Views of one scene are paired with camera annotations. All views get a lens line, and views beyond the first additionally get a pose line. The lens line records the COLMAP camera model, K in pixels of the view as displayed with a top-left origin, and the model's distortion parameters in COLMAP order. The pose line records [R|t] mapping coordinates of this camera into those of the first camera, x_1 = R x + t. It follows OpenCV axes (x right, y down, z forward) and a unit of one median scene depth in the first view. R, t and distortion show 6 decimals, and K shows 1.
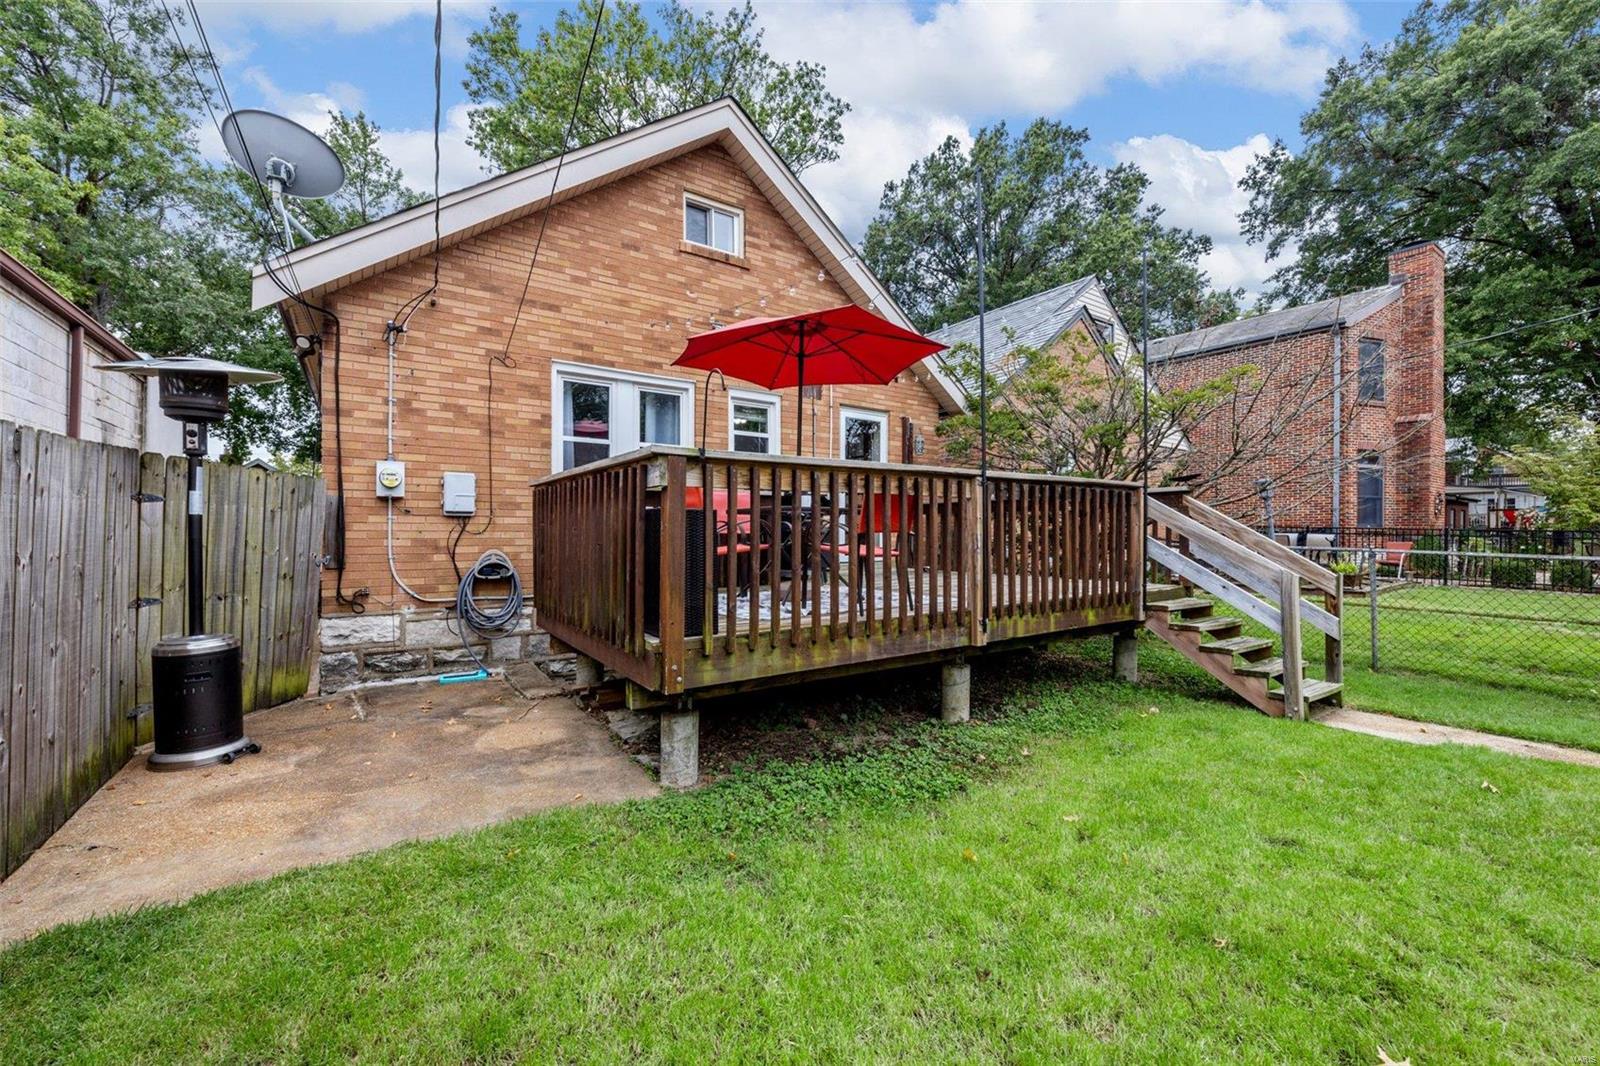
lens RADIAL K [[636.8, 0, 795.9], [0, 636.8, 526.6], [0, 0, 1]] dist [-0.001226, -0.000162]
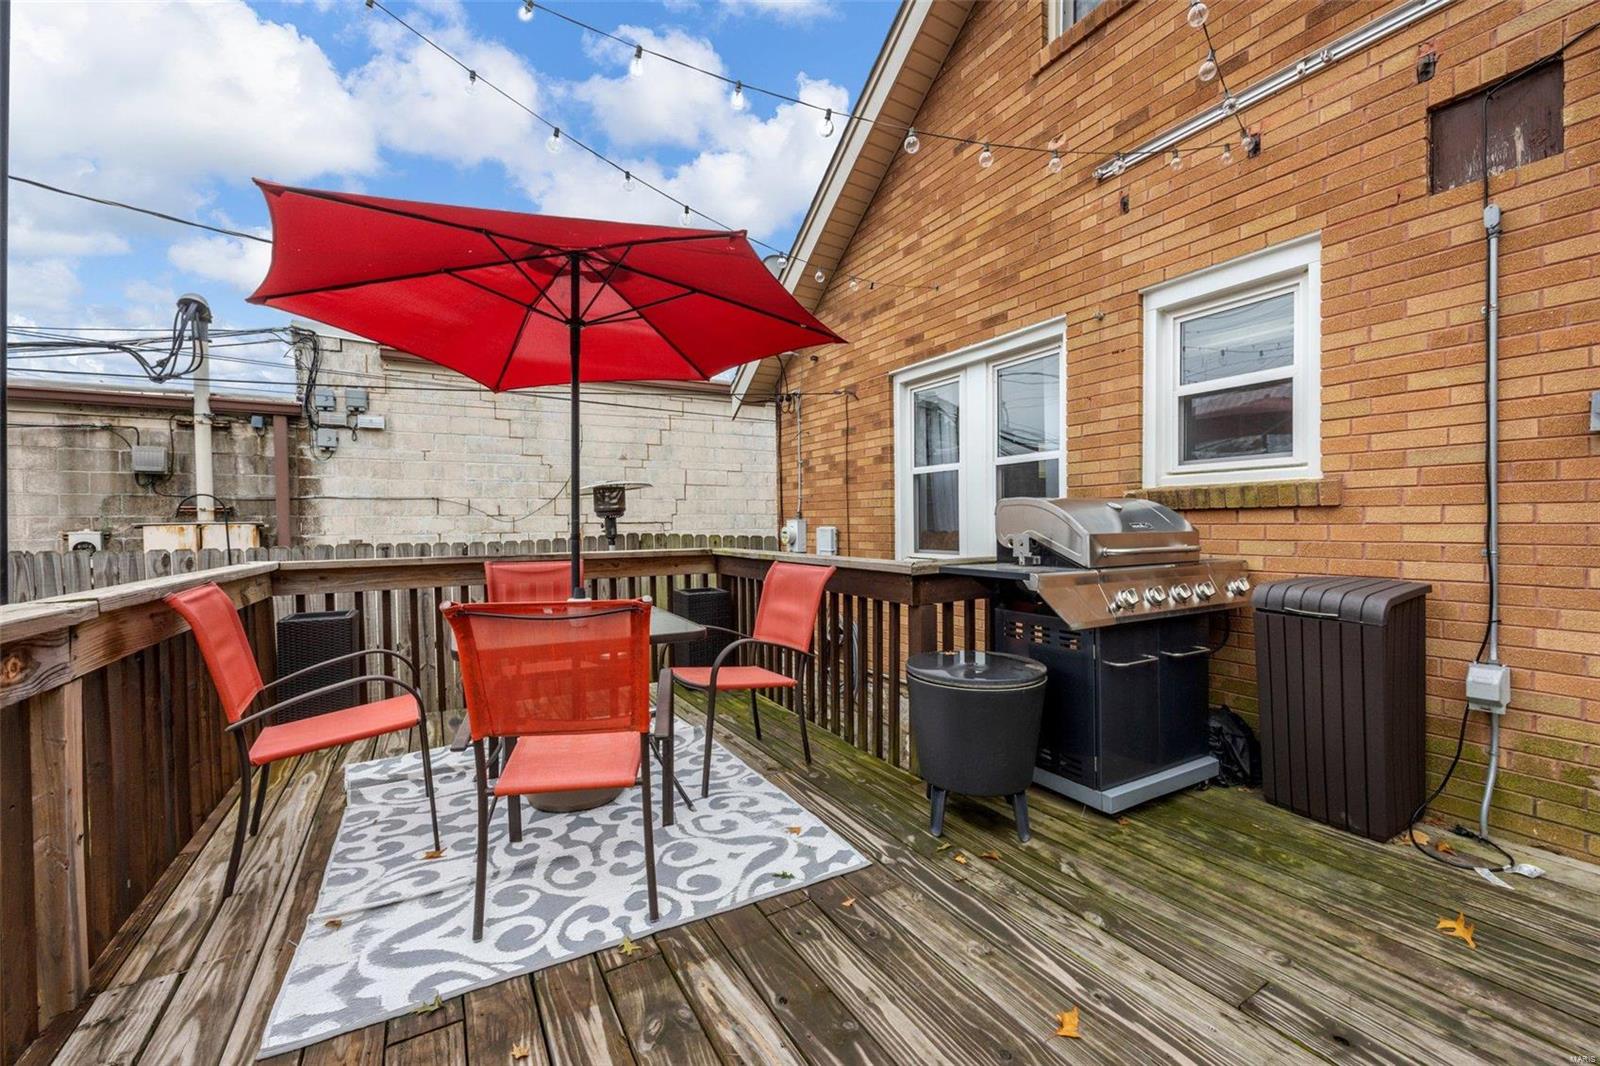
lens RADIAL K [[635.9, 0, 799.4], [0, 635.9, 531.2], [0, 0, 1]] dist [-0.003823, -0.000330]
pose [[-0.069099, 0.010586, -0.997554, 0.398429], [0.020415, 0.999749, 0.009195, -0.080966], [0.997401, -0.019729, -0.069298, 0.948477]]
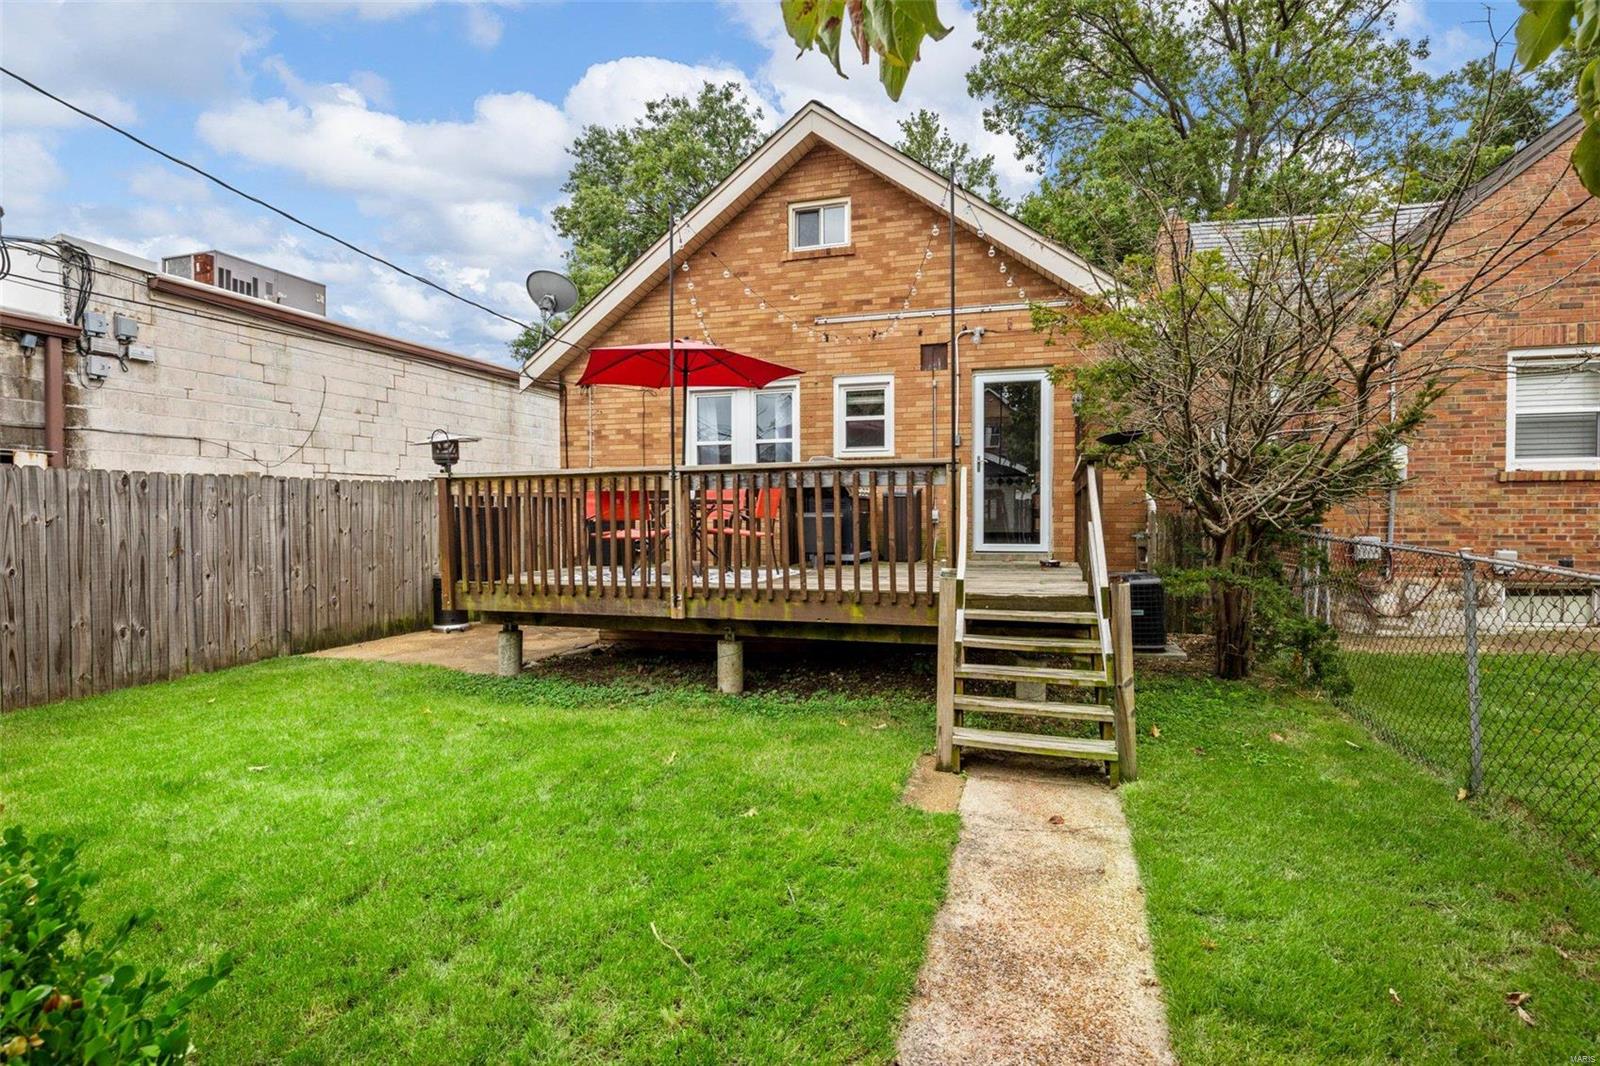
lens RADIAL K [[780.2, 0, 801.0], [0, 780.2, 528.7], [0, 0, 1]] dist [-0.002973, -0.013300]
pose [[0.627972, 0.010397, -0.778166, 1.010697], [0.014109, 0.999594, 0.024742, -0.004823], [0.778108, -0.026517, 0.627571, 0.186191]]
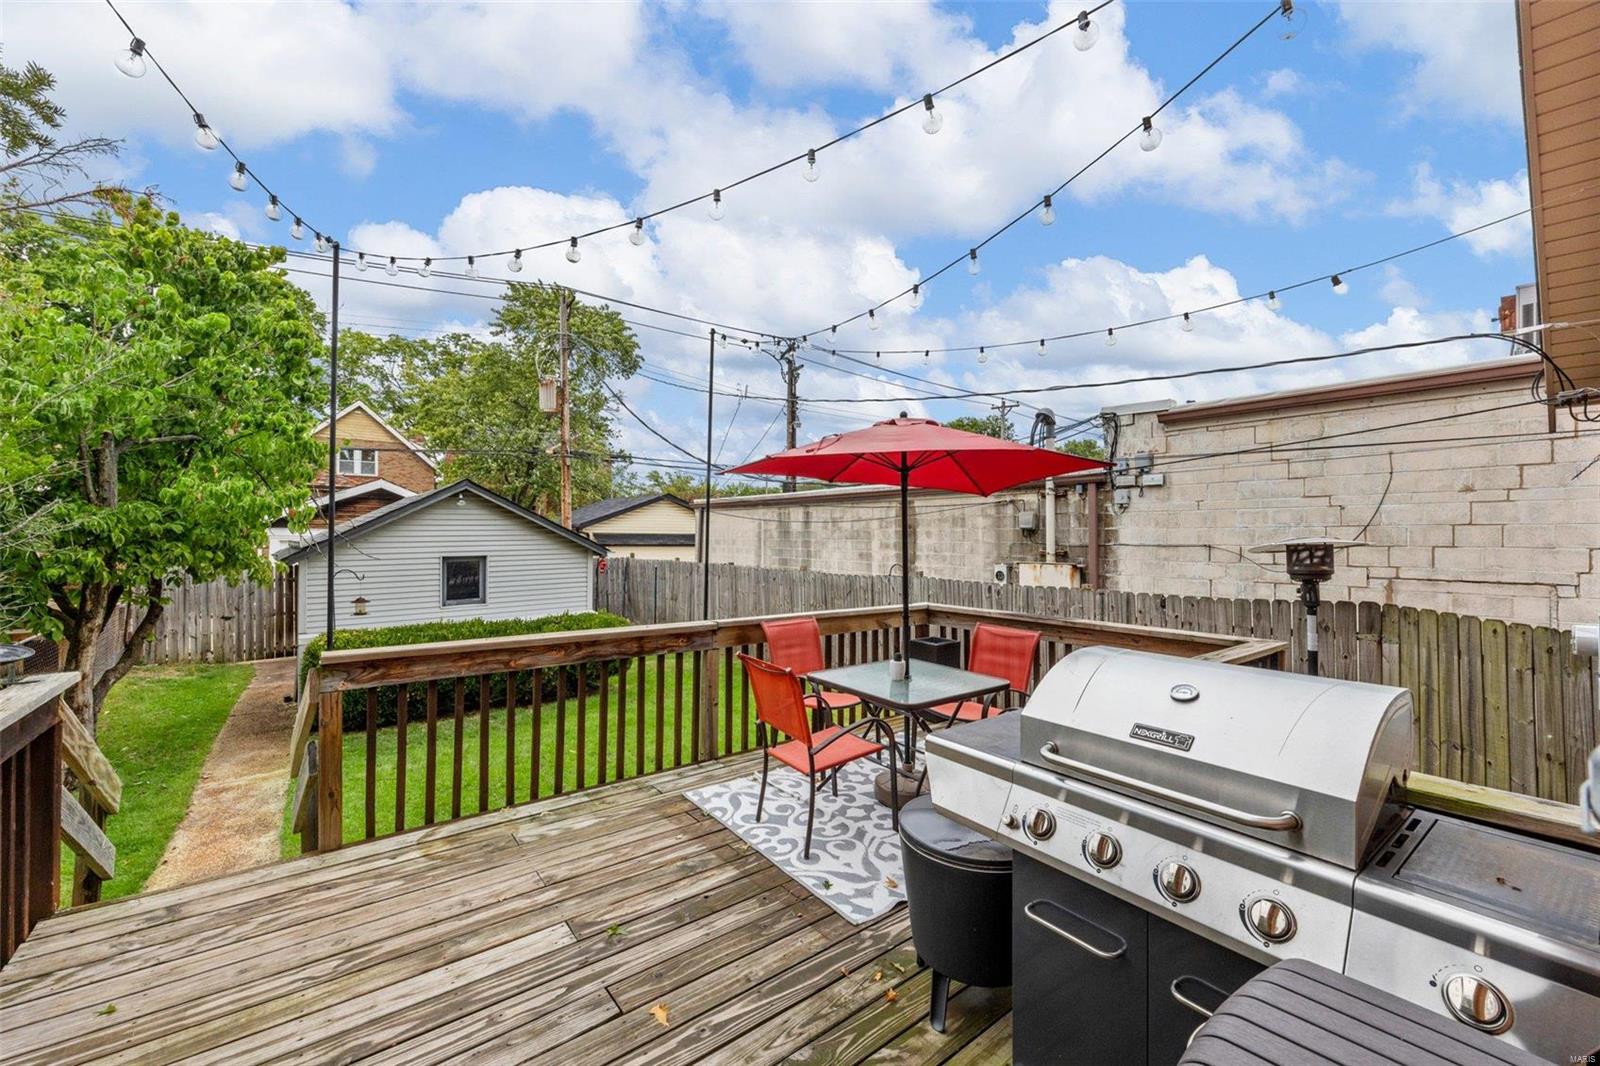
lens RADIAL K [[629.6, 0, 801.8], [0, 629.6, 534.3], [0, 0, 1]] dist [-0.002553, -0.000053]
pose [[-0.997698, -0.006685, -0.067484, 0.141686], [-0.005770, 0.999889, -0.013743, -0.143407], [0.067568, -0.013322, -0.997626, 1.341354]]
